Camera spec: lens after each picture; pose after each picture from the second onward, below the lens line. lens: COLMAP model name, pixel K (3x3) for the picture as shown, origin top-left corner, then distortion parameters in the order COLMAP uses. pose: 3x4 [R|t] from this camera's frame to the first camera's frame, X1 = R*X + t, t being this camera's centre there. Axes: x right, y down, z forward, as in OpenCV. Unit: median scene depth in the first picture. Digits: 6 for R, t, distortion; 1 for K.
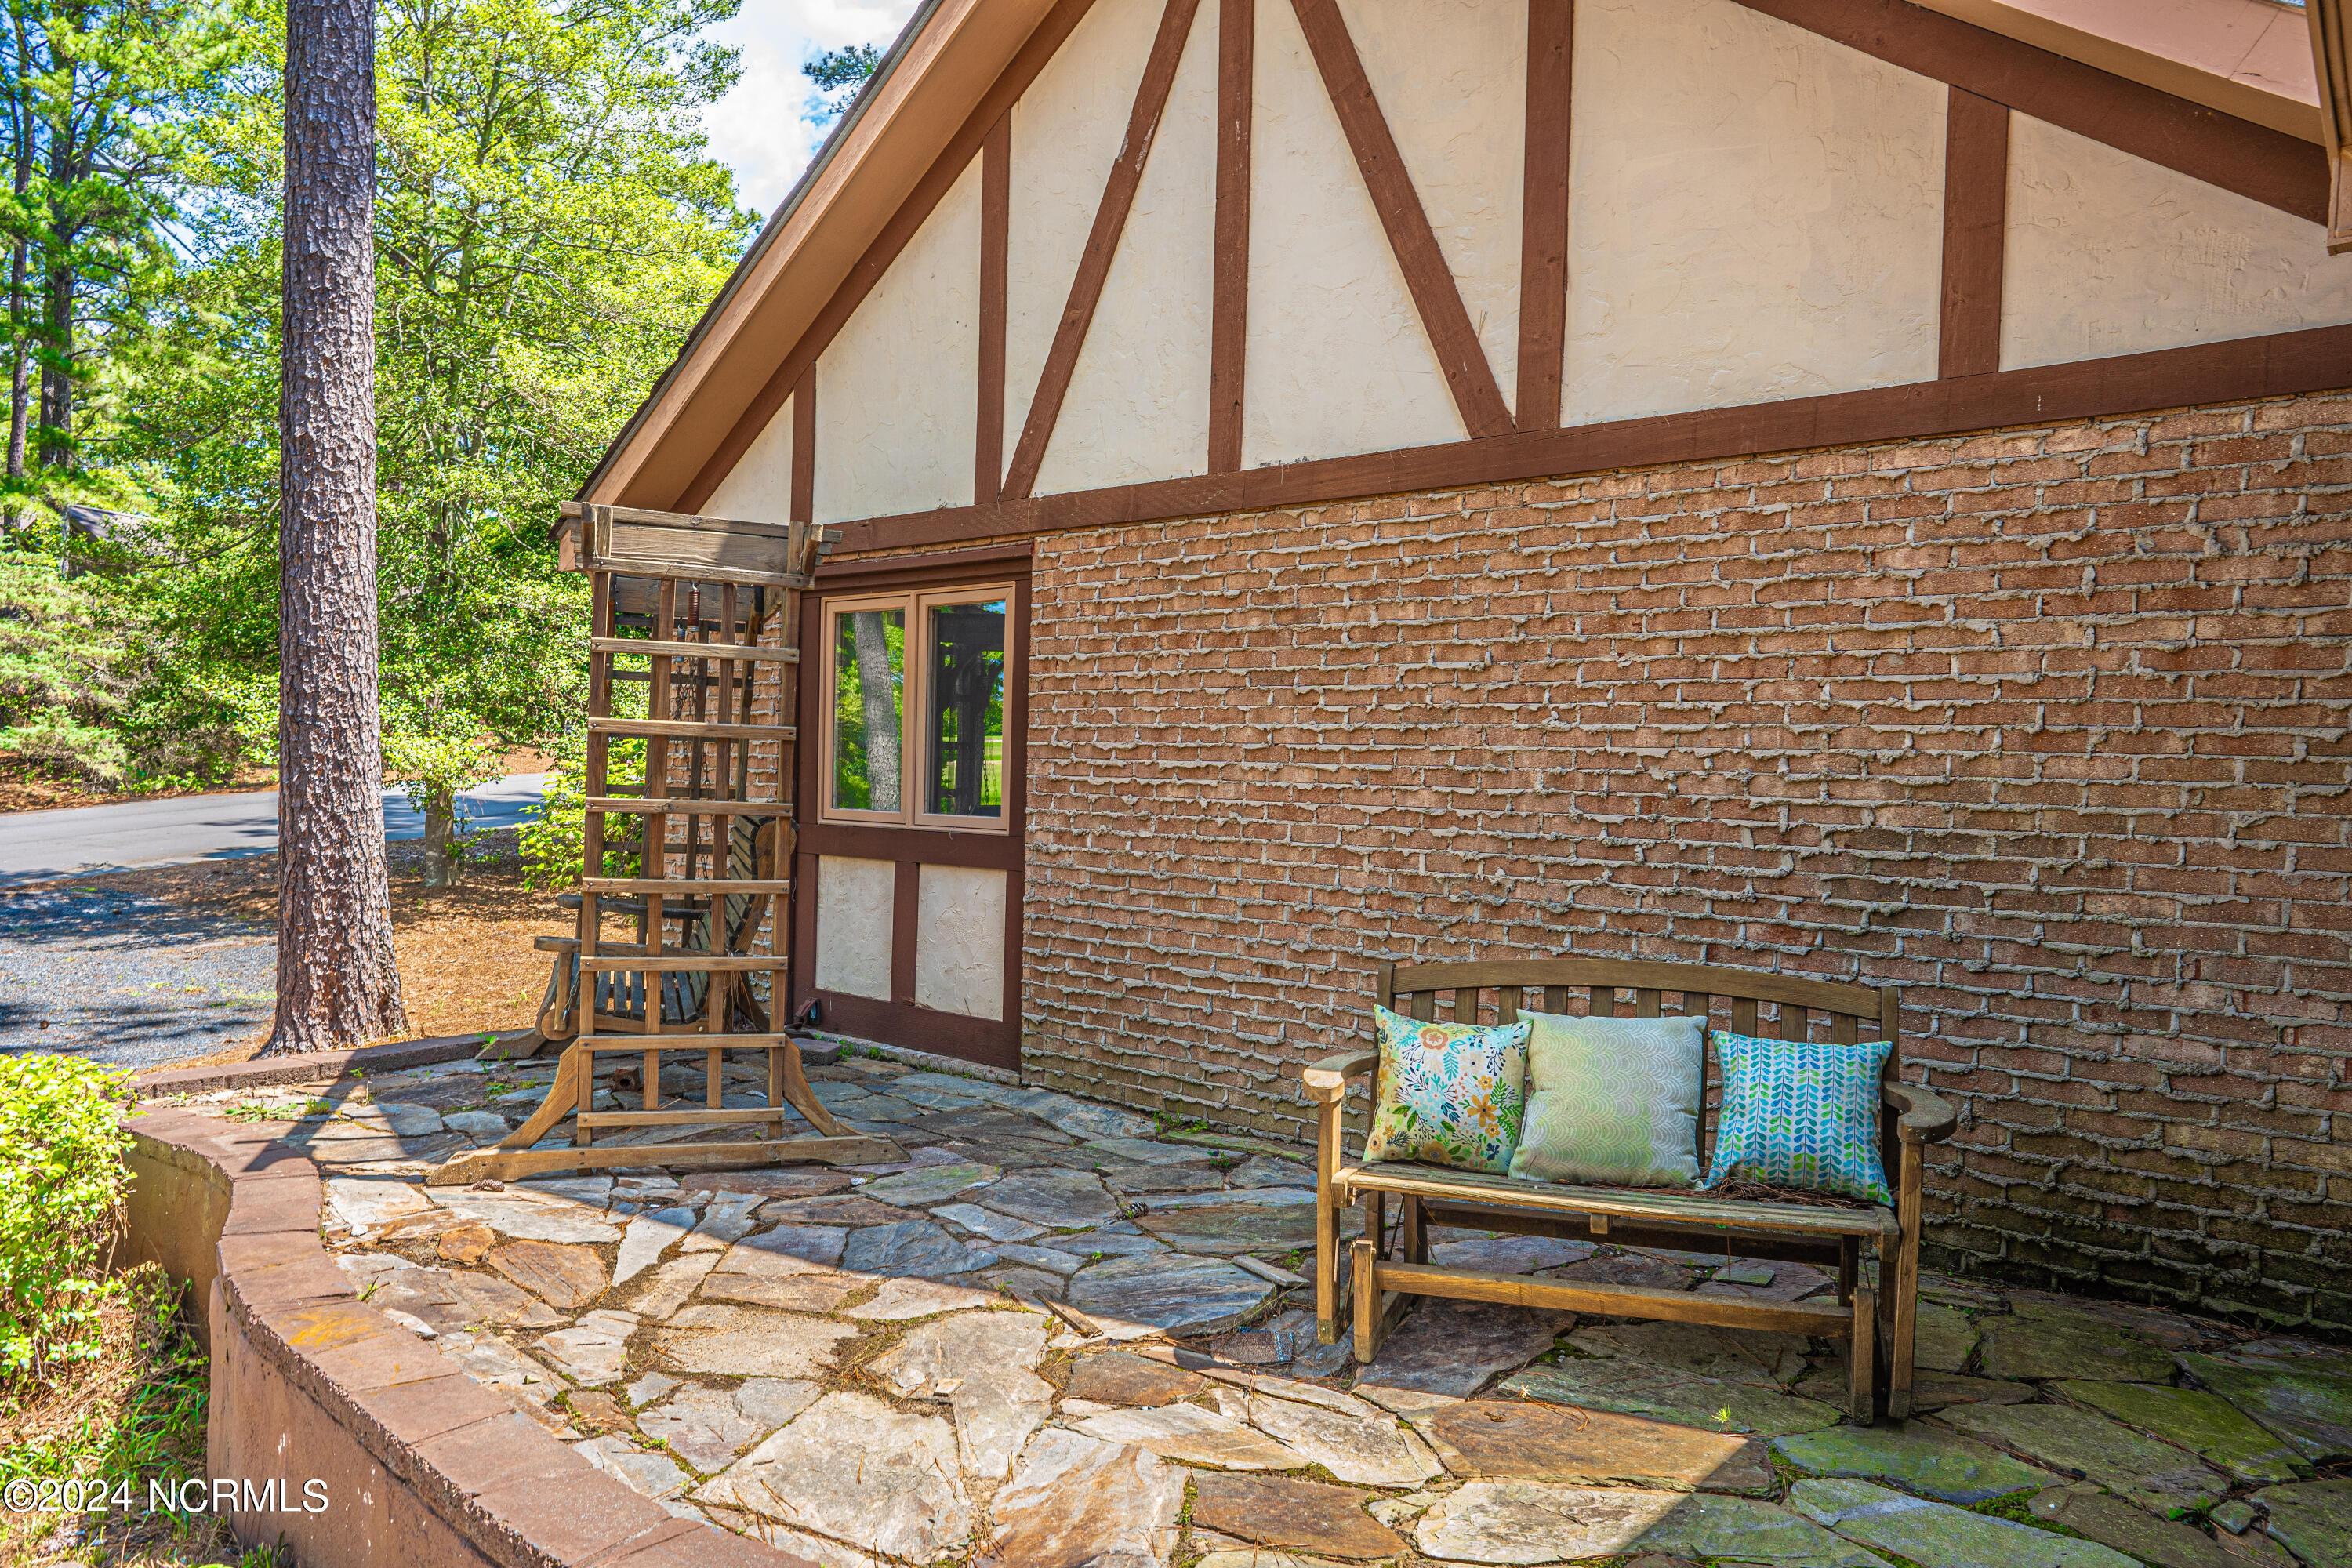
lens RADIAL K [[1559.6, 0, 1177.2], [0, 1559.6, 784.0], [0, 0, 1]] dist [-0.024203, 0.020919]
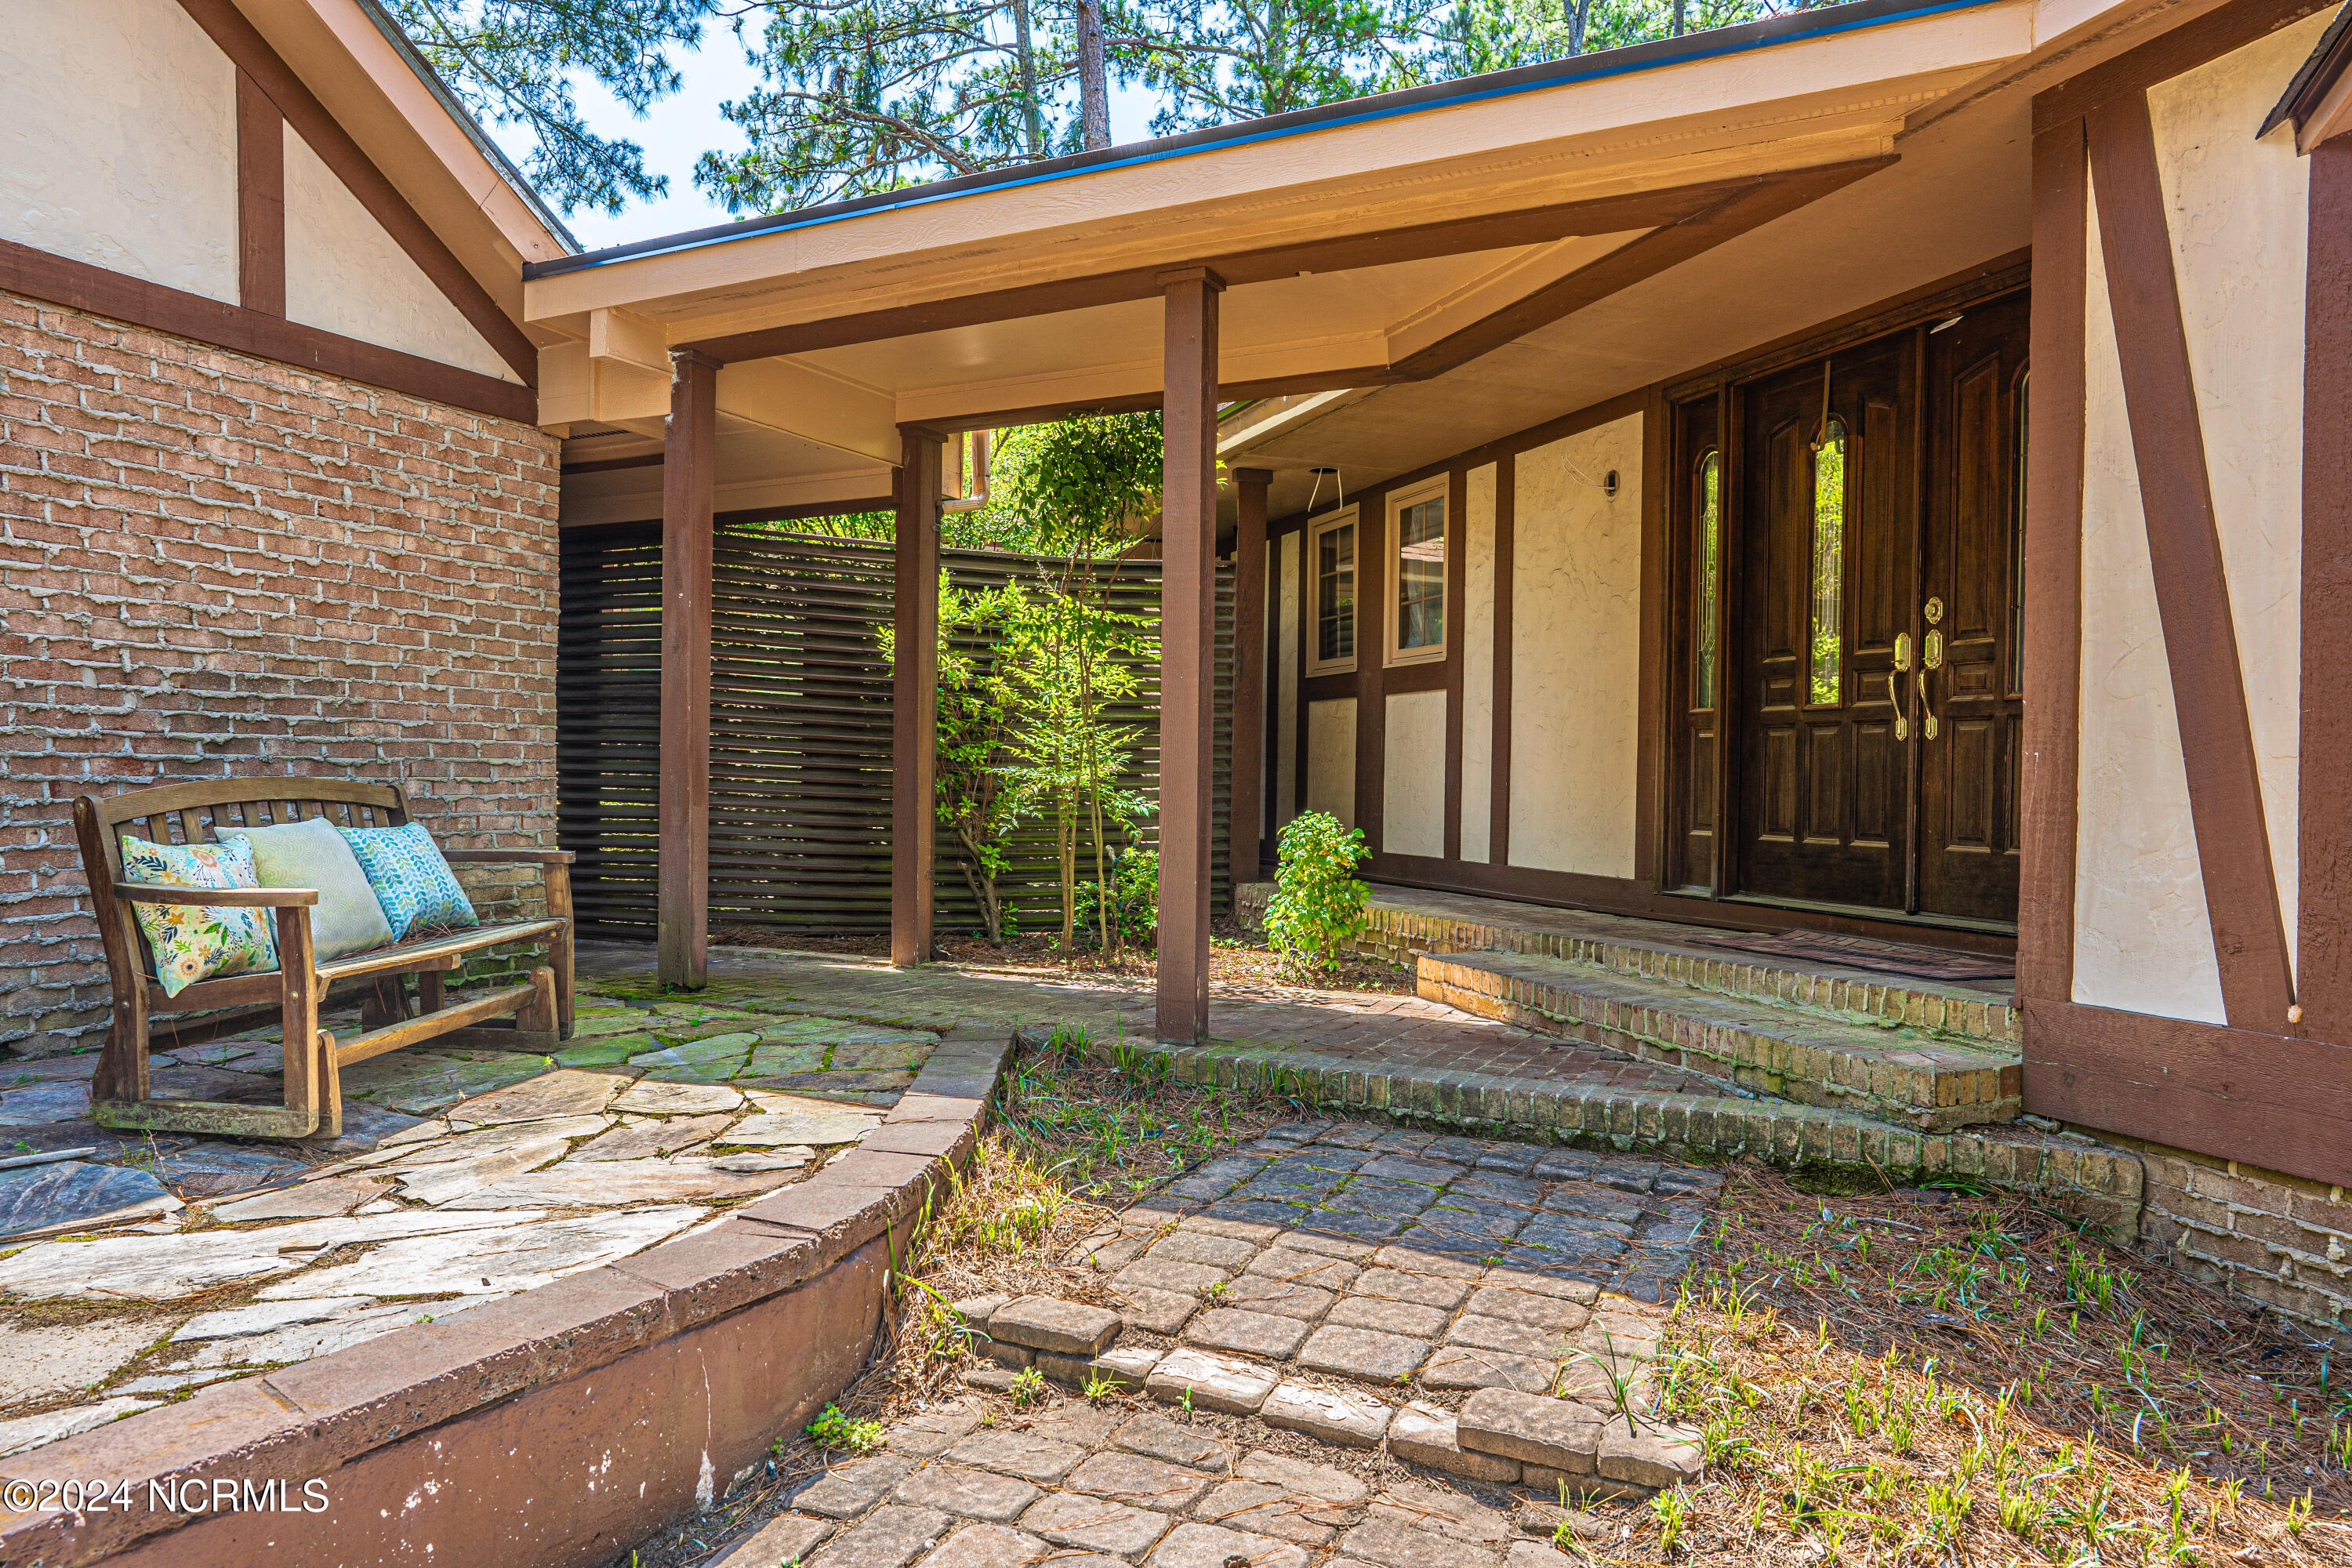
lens RADIAL K [[1559.6, 0, 1182.3], [0, 1559.6, 785.4], [0, 0, 1]] dist [-0.024203, 0.020919]
pose [[-0.240003, -0.034925, 0.970144, -0.879383], [-0.014841, 0.999368, 0.032305, 0.066267], [-0.970659, -0.006644, -0.240370, 0.562290]]
